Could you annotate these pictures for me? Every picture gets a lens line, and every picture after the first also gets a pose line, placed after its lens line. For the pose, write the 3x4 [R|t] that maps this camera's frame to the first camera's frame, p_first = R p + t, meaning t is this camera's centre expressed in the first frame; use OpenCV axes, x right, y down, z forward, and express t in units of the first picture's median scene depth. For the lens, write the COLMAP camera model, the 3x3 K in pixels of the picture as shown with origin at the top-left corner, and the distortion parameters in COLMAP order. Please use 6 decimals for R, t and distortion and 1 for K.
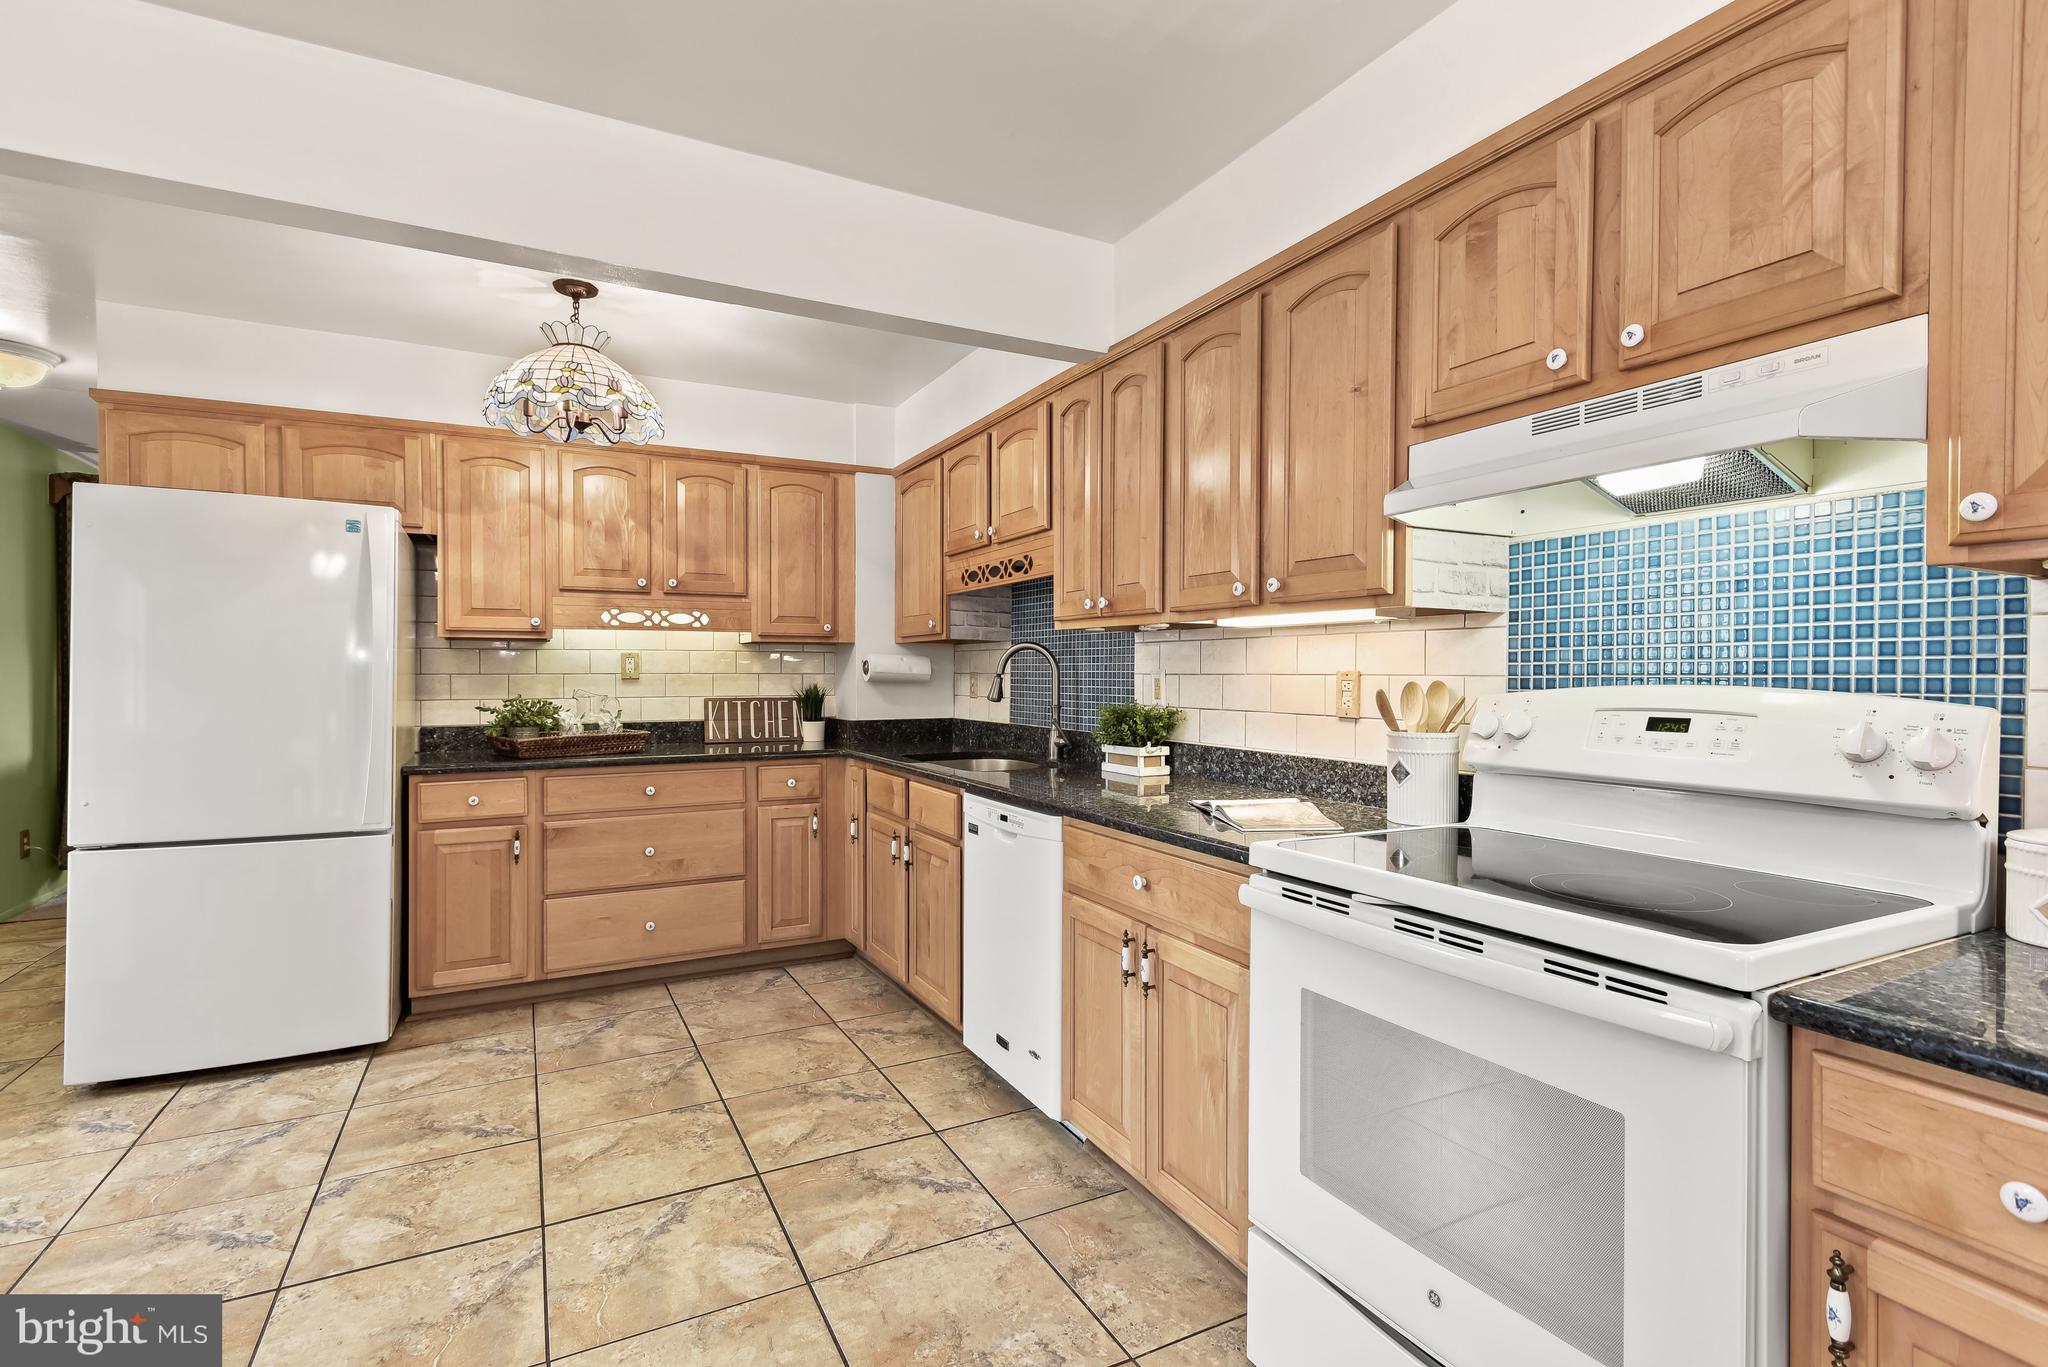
lens RADIAL K [[967.0, 0, 1028.3], [0, 967.0, 679.5], [0, 0, 1]] dist [0.017944, -0.004231]
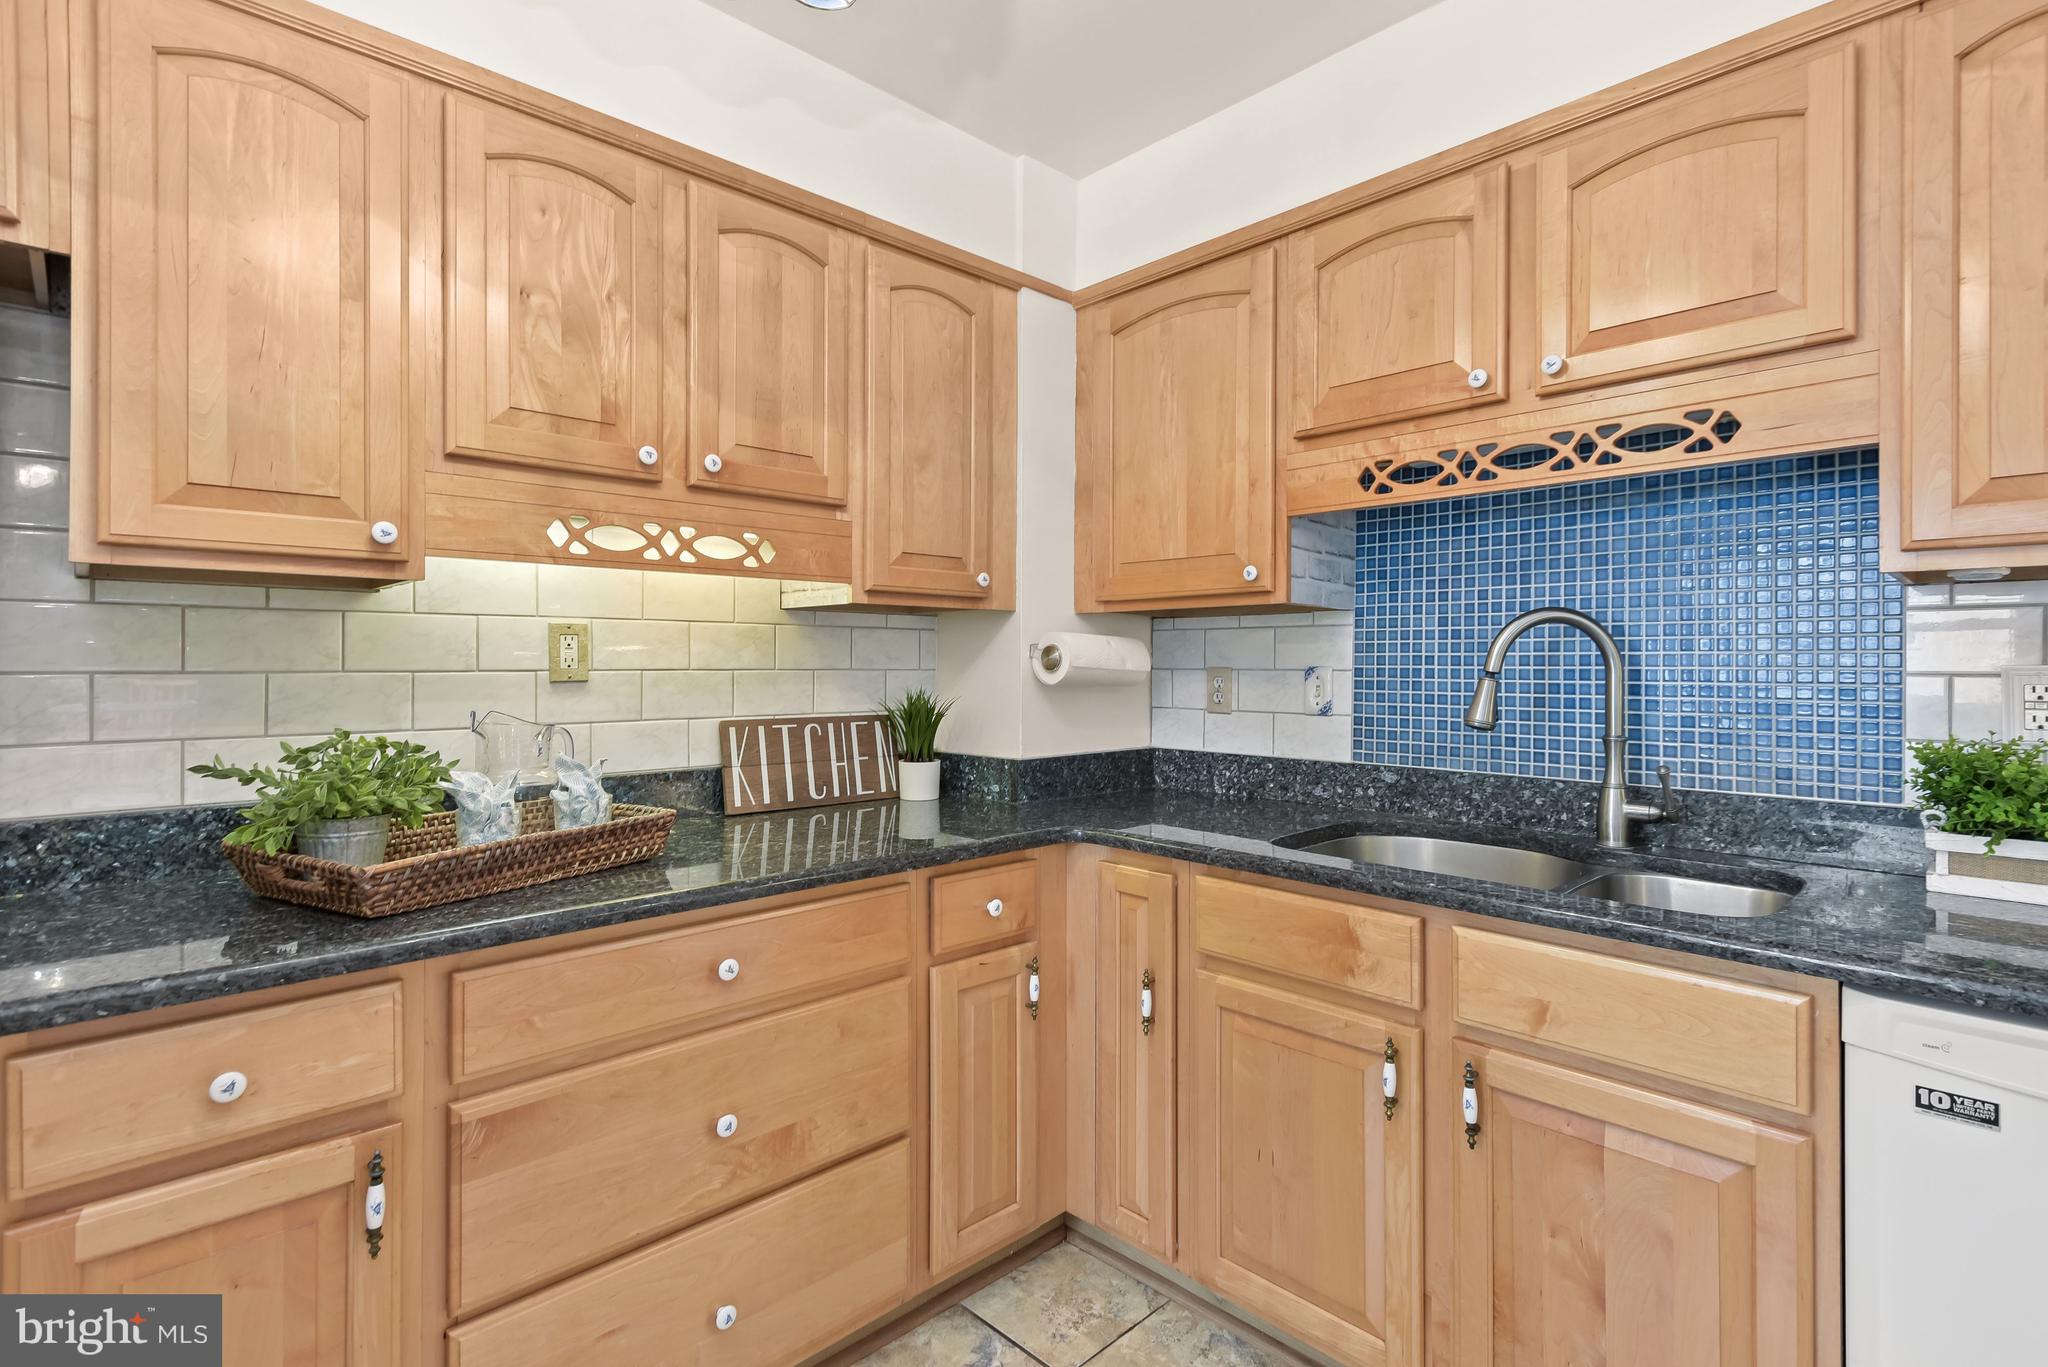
lens RADIAL K [[967.0, 0, 1012.9], [0, 967.0, 661.2], [0, 0, 1]] dist [0.017944, -0.004231]
pose [[0.960511, 0.002888, 0.278225, -0.380465], [0.000071, 0.999944, -0.010623, -0.006046], [-0.278240, 0.010223, 0.960457, 0.575203]]
